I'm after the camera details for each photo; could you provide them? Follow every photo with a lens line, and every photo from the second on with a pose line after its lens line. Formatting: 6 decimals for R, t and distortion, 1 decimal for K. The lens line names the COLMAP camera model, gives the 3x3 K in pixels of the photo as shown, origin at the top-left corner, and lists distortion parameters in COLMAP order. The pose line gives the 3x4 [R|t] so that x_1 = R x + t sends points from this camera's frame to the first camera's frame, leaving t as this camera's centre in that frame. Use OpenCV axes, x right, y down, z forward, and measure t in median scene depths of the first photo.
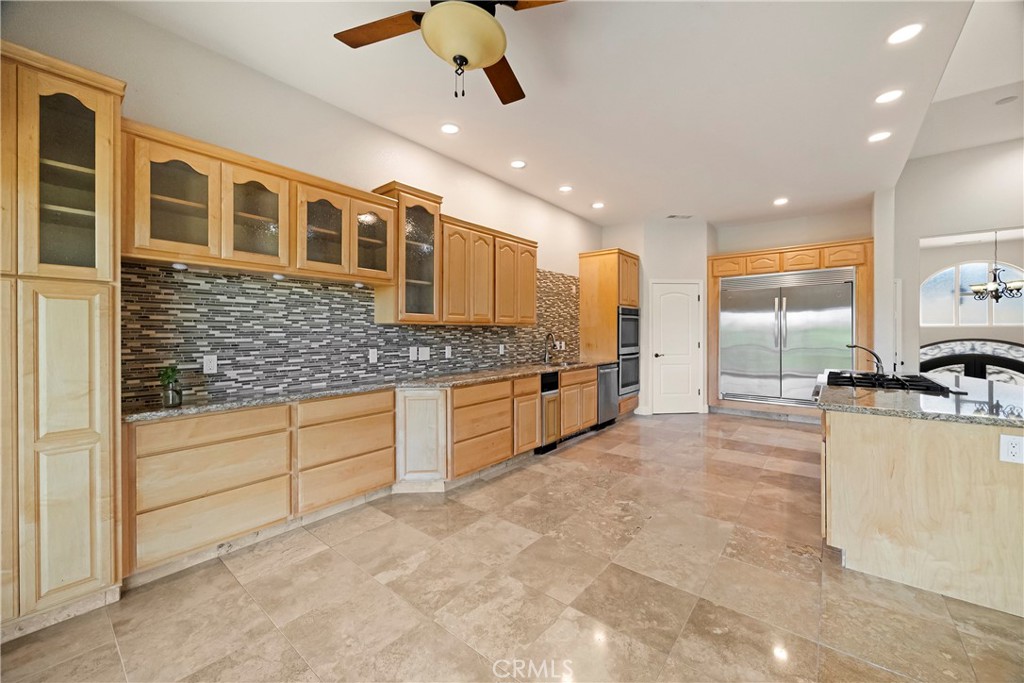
lens RADIAL K [[395.9, 0, 517.5], [0, 395.9, 333.9], [0, 0, 1]] dist [-0.004282, 0.000258]
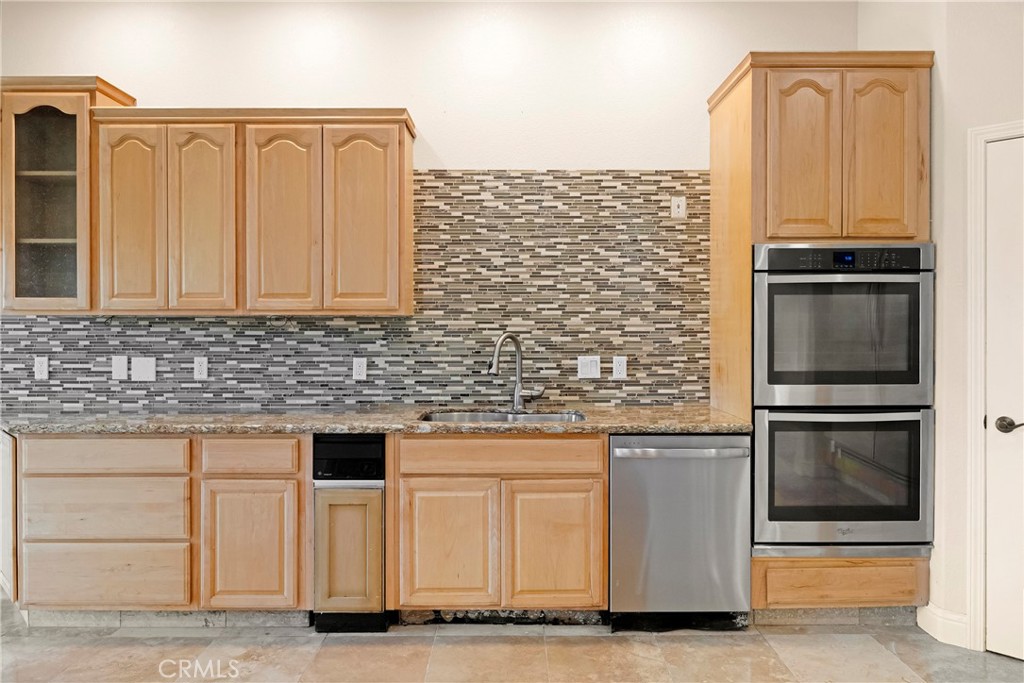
lens RADIAL K [[675.0, 0, 510.2], [0, 675.0, 330.8], [0, 0, 1]] dist [-0.007252, 0.001532]
pose [[0.629561, 0.011639, -0.776864, 0.743283], [-0.004444, 0.999925, 0.011380, -0.014652], [0.776938, -0.003712, 0.629566, 0.738121]]
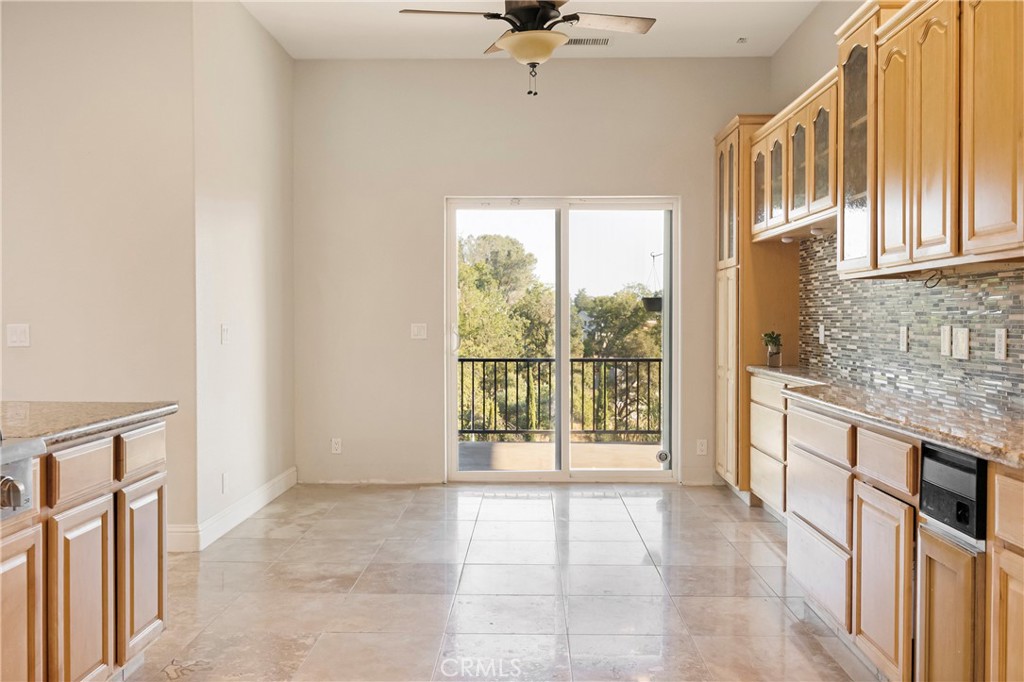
lens RADIAL K [[872.9, 0, 509.5], [0, 872.9, 338.7], [0, 0, 1]] dist [0.007471, -0.003865]
pose [[-0.795910, 0.020845, -0.605056, 0.648714], [0.006352, 0.999640, 0.026084, 0.016176], [0.605382, 0.016917, -0.795755, 1.323685]]
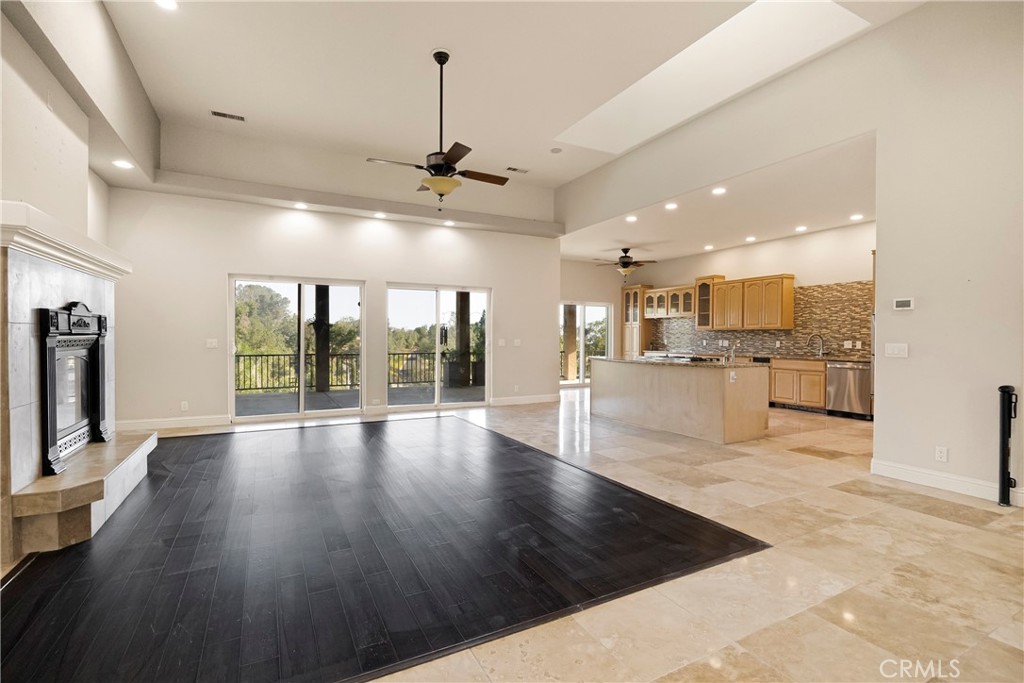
lens RADIAL K [[467.6, 0, 514.2], [0, 467.6, 341.7], [0, 0, 1]] dist [-0.015867, 0.000739]
pose [[-0.390943, 0.013731, -0.920312, 2.385432], [-0.002132, 0.999873, 0.015824, 0.002685], [0.920412, 0.008148, -0.390864, 0.851448]]
